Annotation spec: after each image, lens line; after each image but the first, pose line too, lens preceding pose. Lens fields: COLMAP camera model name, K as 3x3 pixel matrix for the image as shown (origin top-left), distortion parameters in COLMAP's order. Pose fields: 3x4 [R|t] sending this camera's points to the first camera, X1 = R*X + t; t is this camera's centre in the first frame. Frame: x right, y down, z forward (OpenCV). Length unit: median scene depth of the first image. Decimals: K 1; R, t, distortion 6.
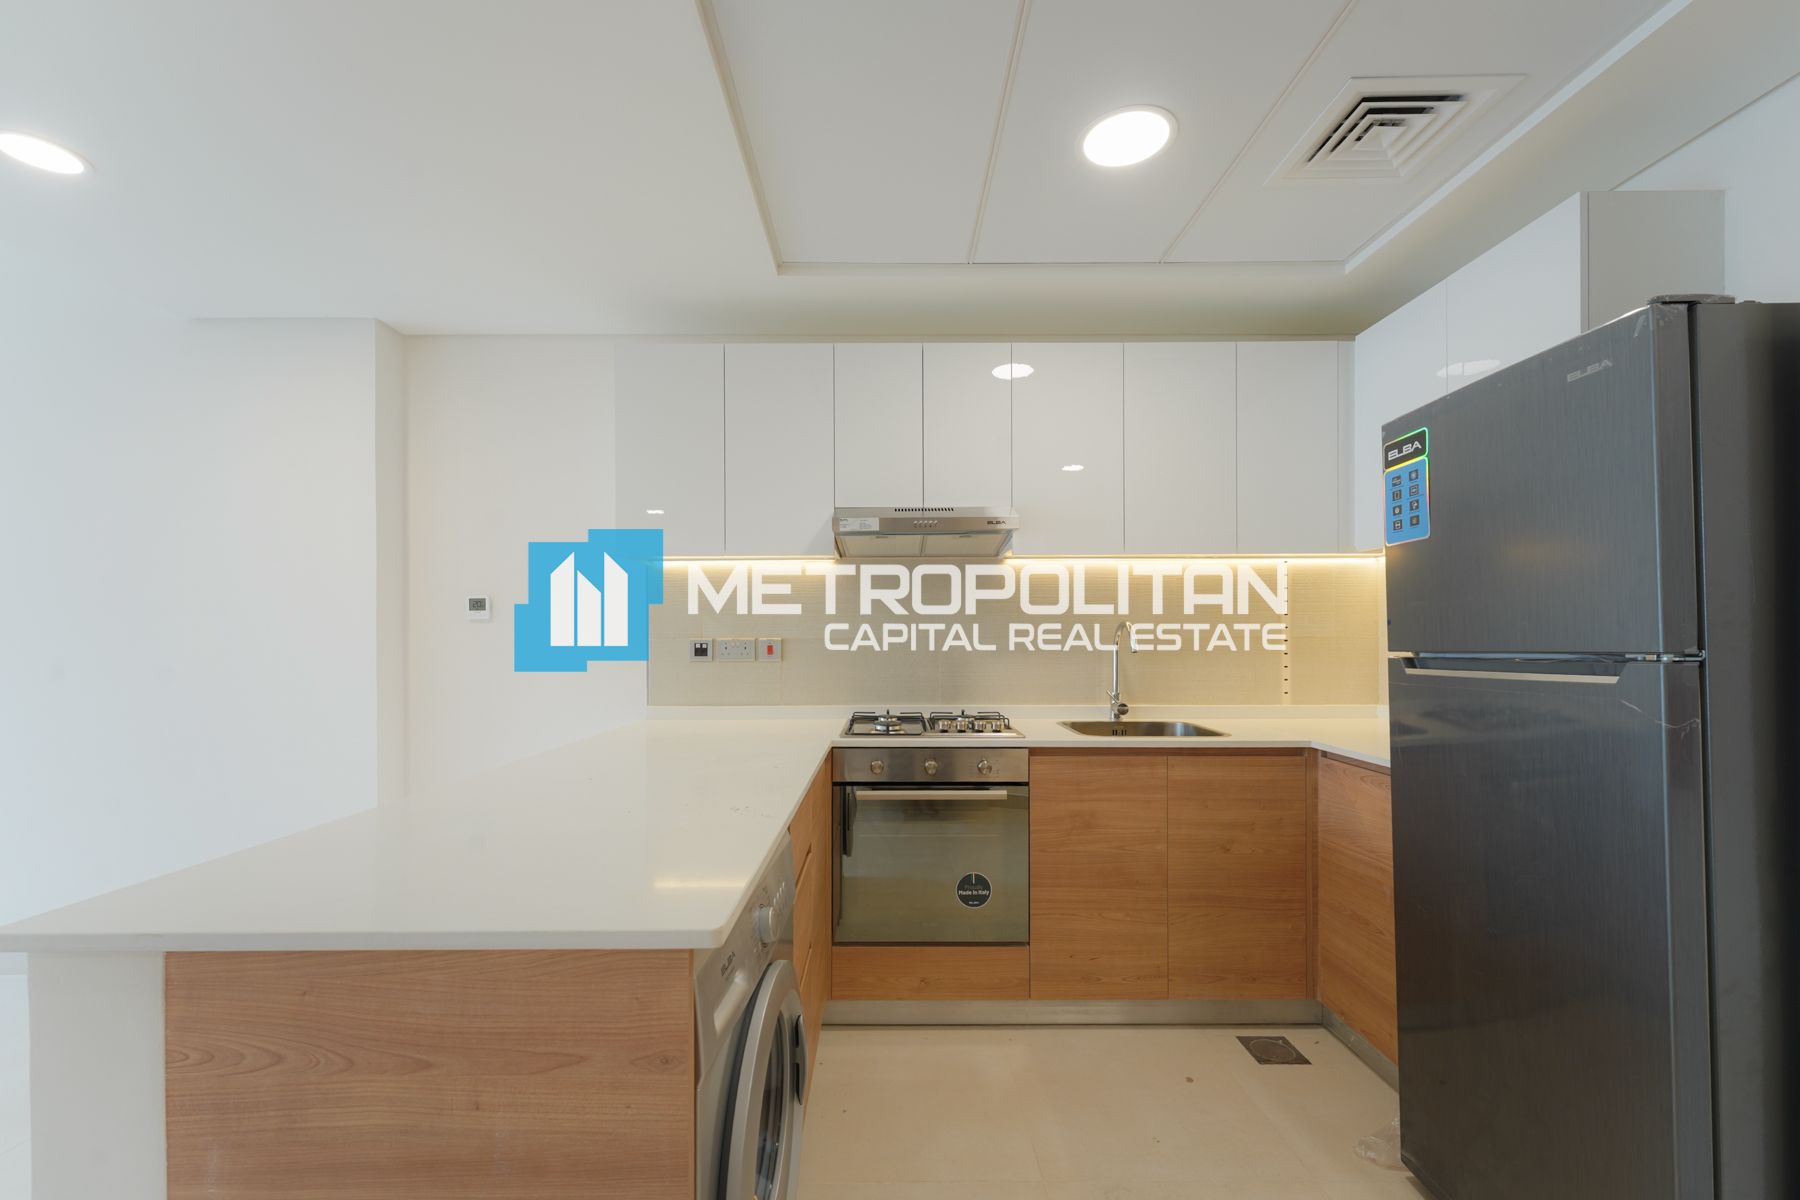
lens RADIAL K [[748.2, 0, 893.9], [0, 748.2, 627.9], [0, 0, 1]] dist [0.011665, -0.000257]
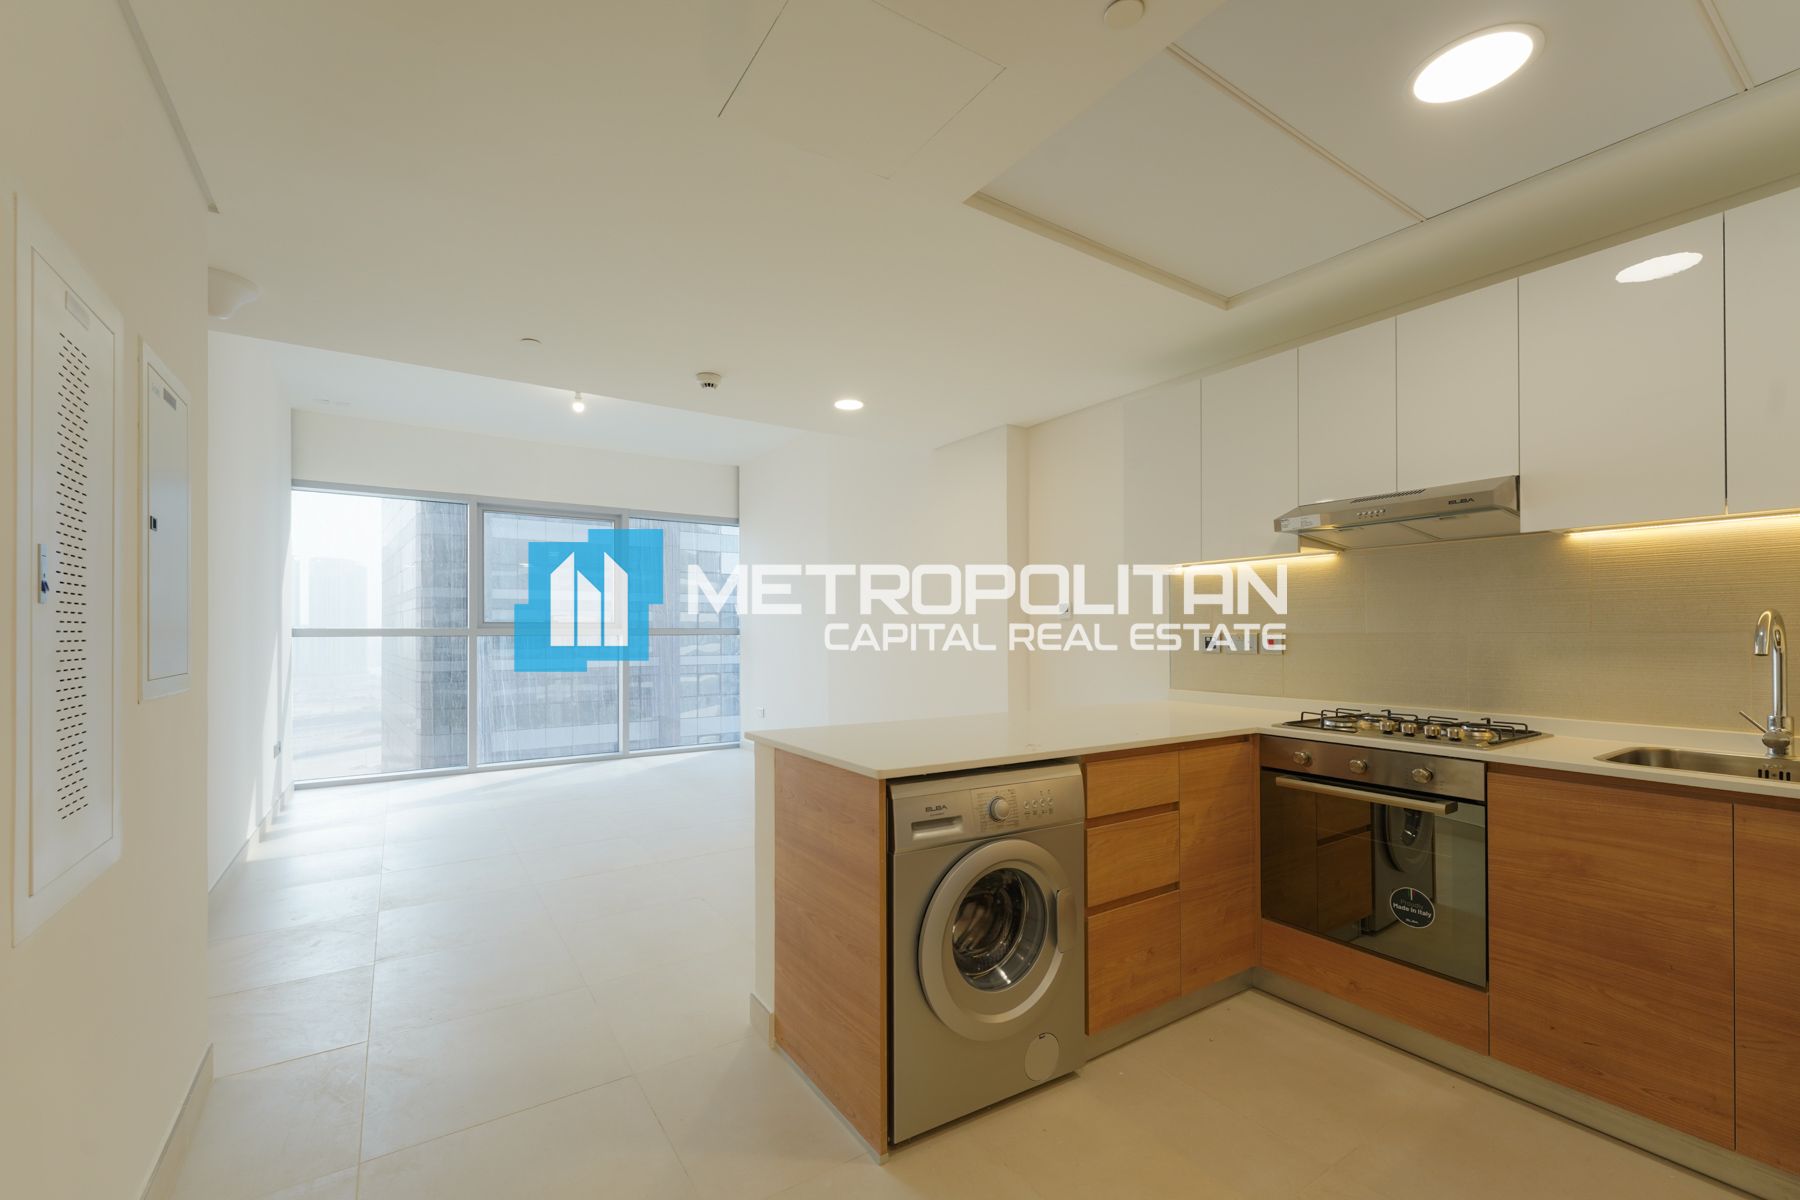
lens RADIAL K [[748.2, 0, 893.9], [0, 748.2, 627.9], [0, 0, 1]] dist [0.011665, -0.000257]
pose [[0.552418, -0.004054, -0.833558, 0.524274], [0.006117, 0.999981, -0.000810, 0.003645], [0.833545, -0.004651, 0.552432, -0.039107]]
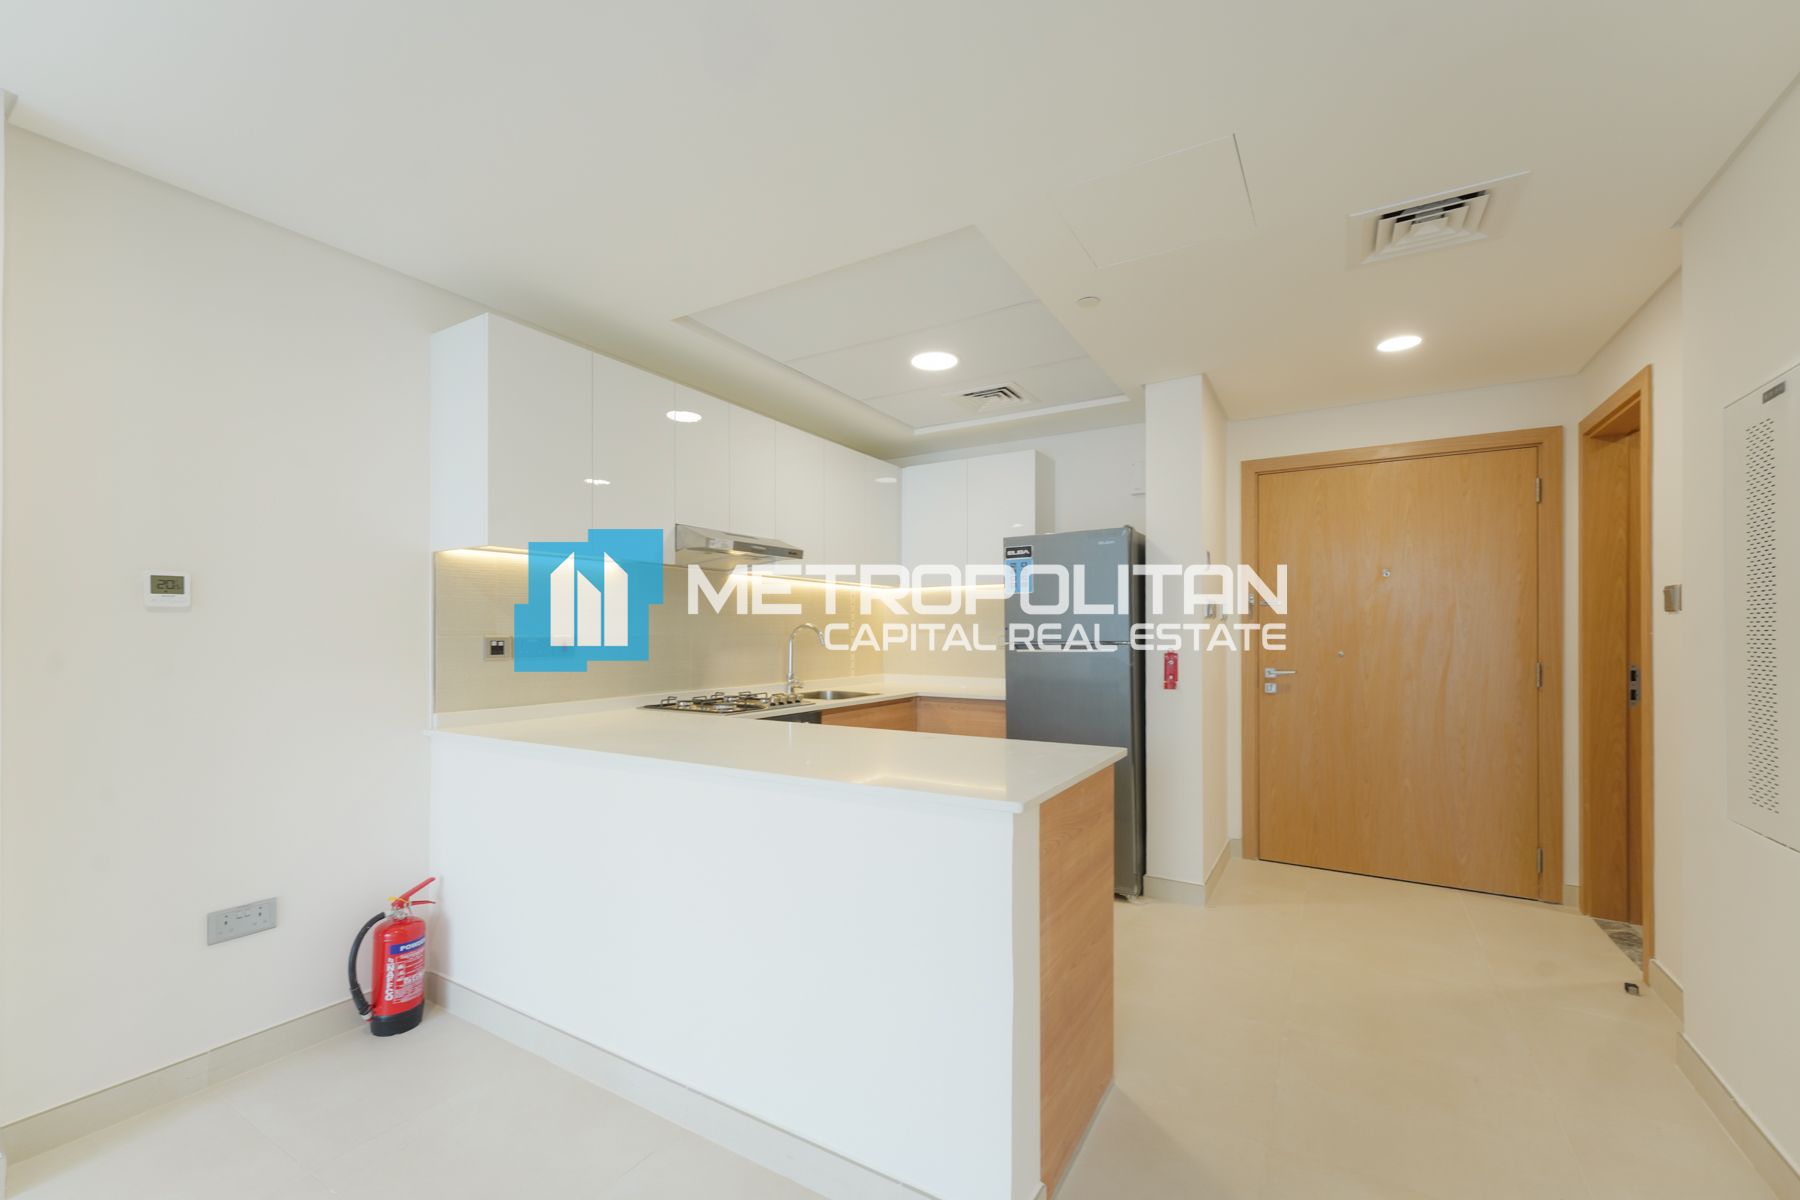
lens RADIAL K [[748.2, 0, 893.9], [0, 748.2, 627.9], [0, 0, 1]] dist [0.011665, -0.000257]
pose [[0.495874, 0.008127, 0.868357, -1.023949], [-0.014243, 0.999898, -0.001225, -0.002027], [-0.868278, -0.011760, 0.495939, 0.150911]]
